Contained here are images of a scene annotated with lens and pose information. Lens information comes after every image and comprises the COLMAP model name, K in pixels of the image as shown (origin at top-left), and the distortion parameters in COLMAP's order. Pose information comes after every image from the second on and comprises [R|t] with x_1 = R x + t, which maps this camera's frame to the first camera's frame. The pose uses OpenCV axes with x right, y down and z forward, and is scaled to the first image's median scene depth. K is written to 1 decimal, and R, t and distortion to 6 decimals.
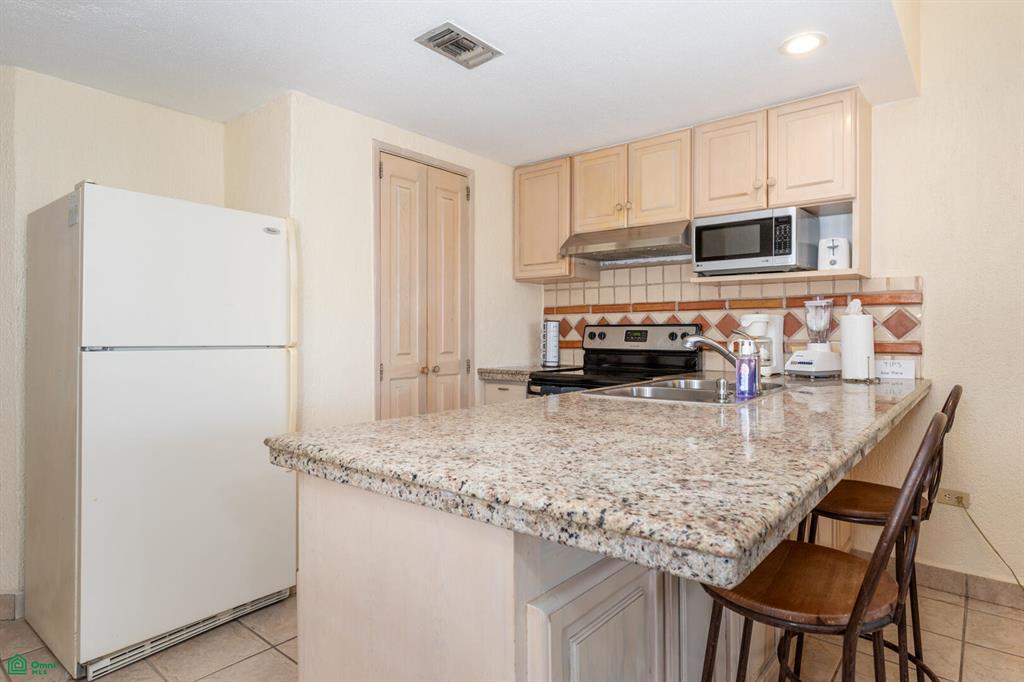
lens RADIAL K [[579.4, 0, 511.0], [0, 579.4, 336.9], [0, 0, 1]] dist [-0.001622, -0.000168]
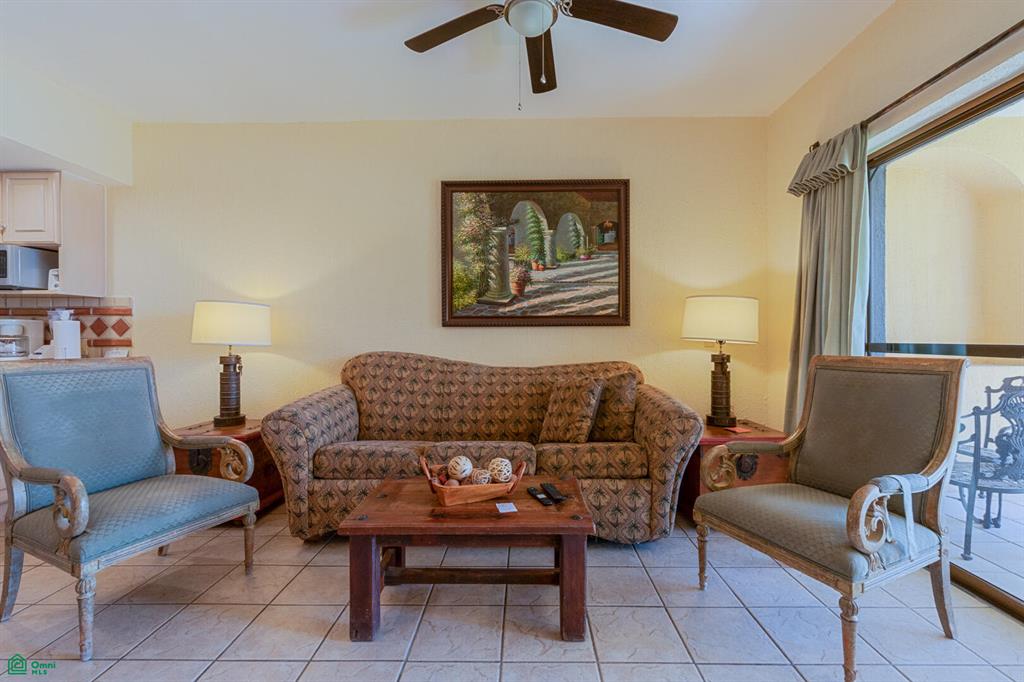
lens RADIAL K [[467.1, 0, 513.5], [0, 467.1, 337.9], [0, 0, 1]] dist [0.007695, -0.001534]
pose [[0.791468, -0.006890, 0.611171, 0.744654], [0.004939, 0.999976, 0.004878, 0.005118], [-0.611190, -0.000842, 0.791483, -0.664256]]
